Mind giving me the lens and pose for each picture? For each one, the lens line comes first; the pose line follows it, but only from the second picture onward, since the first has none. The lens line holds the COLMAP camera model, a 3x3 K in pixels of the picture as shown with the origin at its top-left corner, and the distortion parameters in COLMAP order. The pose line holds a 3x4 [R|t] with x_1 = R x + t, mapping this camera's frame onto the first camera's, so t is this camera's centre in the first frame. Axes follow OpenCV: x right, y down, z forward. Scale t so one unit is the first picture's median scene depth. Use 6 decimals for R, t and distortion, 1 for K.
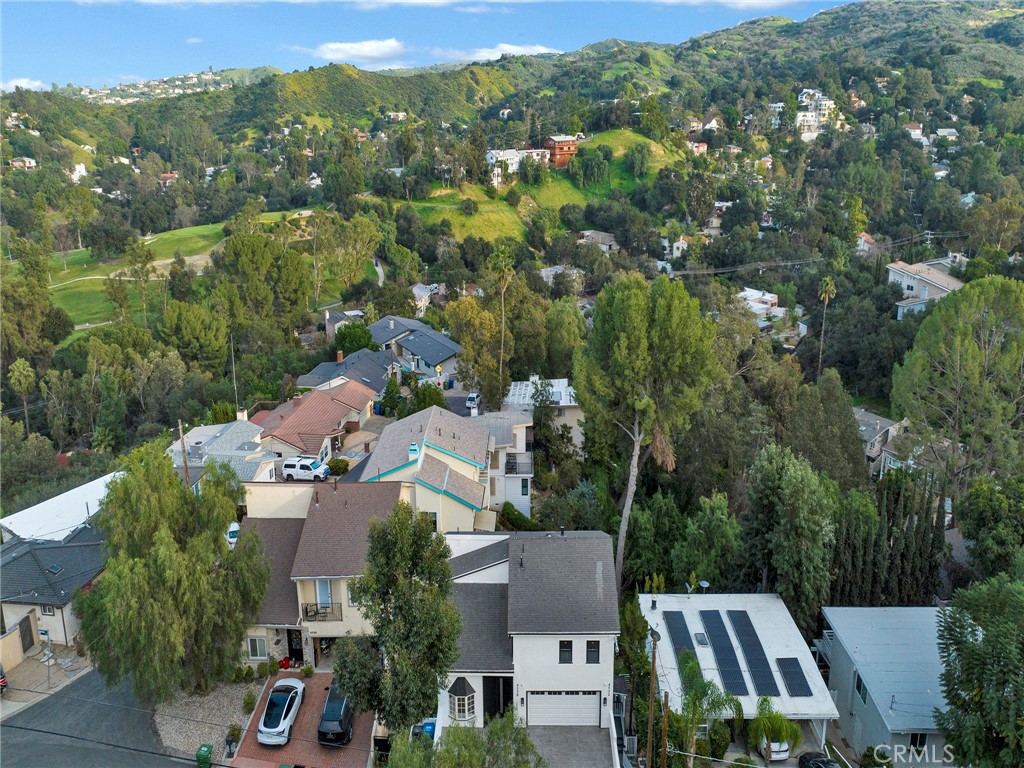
lens RADIAL K [[882.3, 0, 513.4], [0, 882.3, 337.6], [0, 0, 1]] dist [-0.070795, 0.120066]
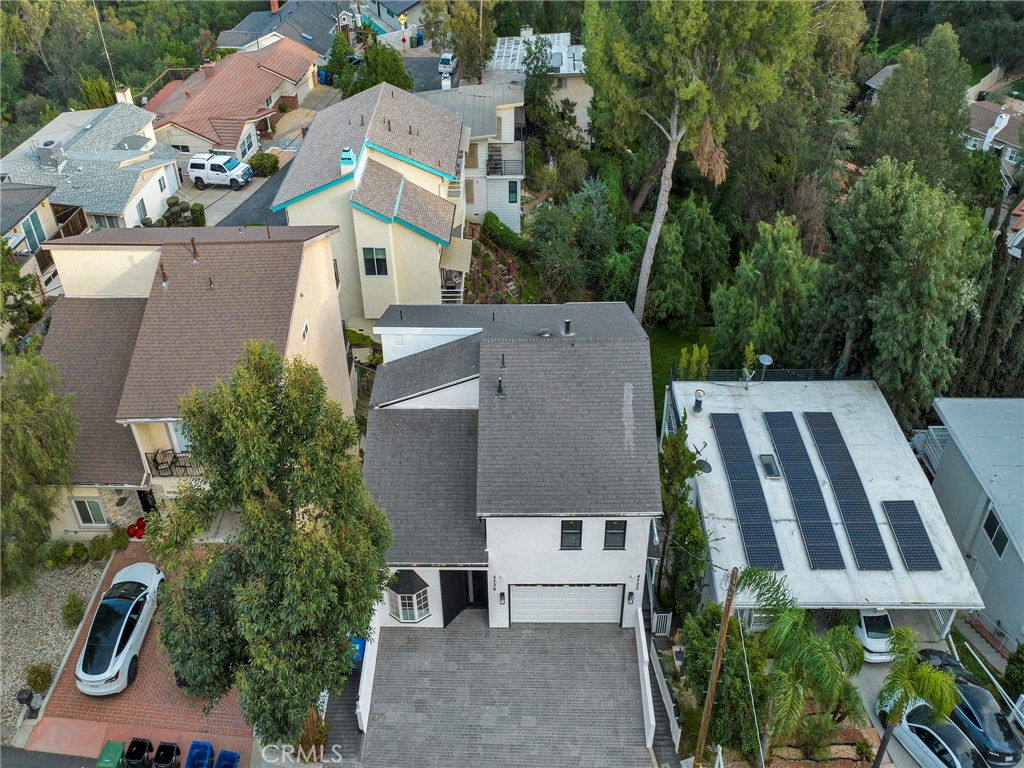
lens RADIAL K [[882.3, 0, 513.4], [0, 882.3, 337.6], [0, 0, 1]] dist [-0.070795, 0.120066]
pose [[0.999971, -0.005330, 0.005405, 0.009026], [0.002825, 0.922169, 0.386778, -0.005963], [-0.007046, -0.386751, 0.922157, 0.270016]]
